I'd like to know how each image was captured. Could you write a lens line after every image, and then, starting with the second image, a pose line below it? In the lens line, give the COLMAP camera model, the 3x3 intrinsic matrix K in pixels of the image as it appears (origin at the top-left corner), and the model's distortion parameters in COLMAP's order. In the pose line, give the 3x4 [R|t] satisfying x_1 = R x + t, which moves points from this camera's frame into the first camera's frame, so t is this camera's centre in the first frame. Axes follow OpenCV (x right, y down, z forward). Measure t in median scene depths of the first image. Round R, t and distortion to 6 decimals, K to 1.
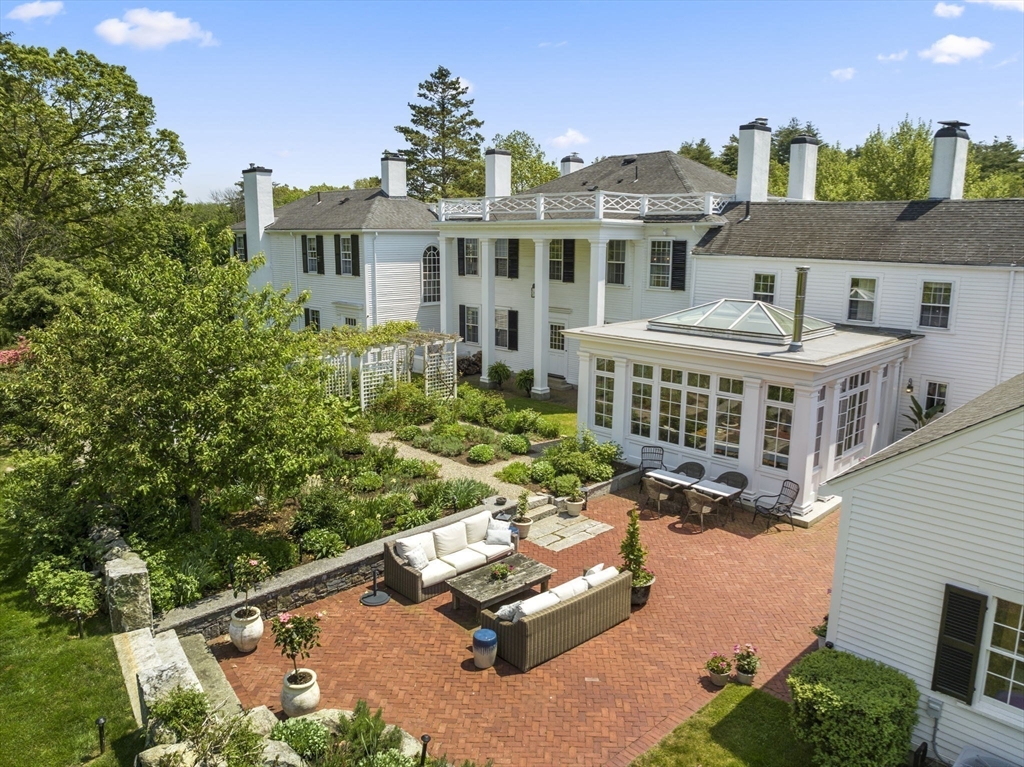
lens RADIAL K [[733.8, 0, 510.3], [0, 733.8, 398.1], [0, 0, 1]] dist [-0.025668, -0.005070]
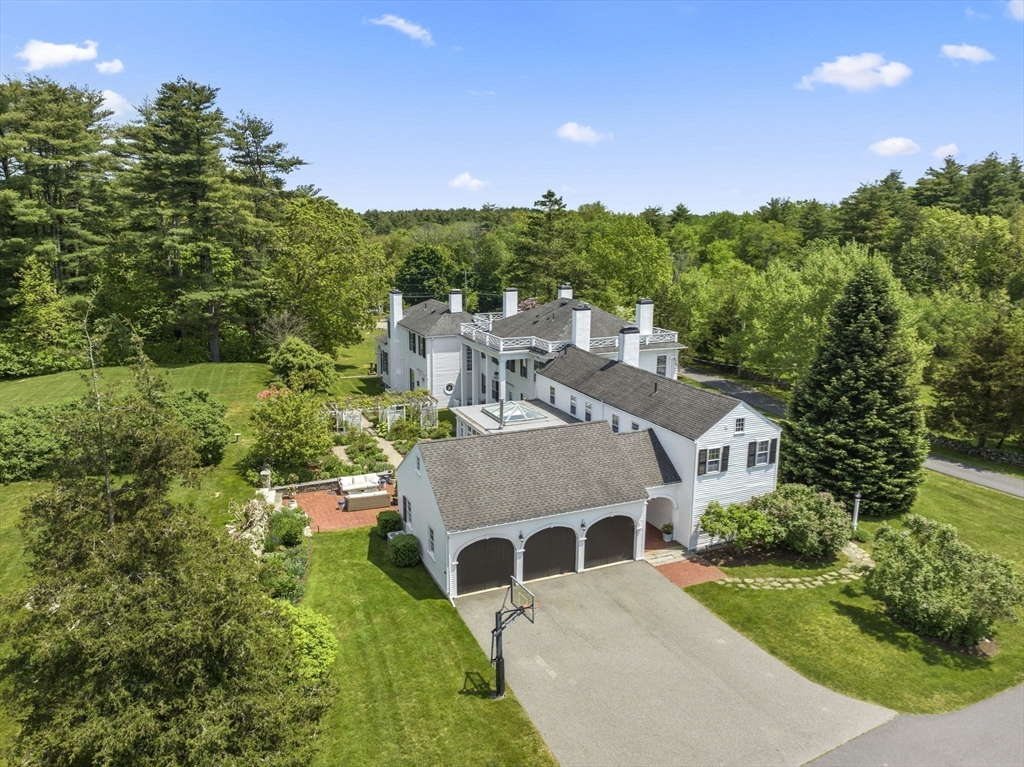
lens RADIAL K [[733.8, 0, 510.3], [0, 733.8, 398.1], [0, 0, 1]] dist [-0.025668, -0.005070]
pose [[0.935860, 0.083204, -0.342409, 0.838432], [-0.077824, 0.996532, 0.029446, -0.163833], [0.343671, -0.000910, 0.939090, -0.940507]]
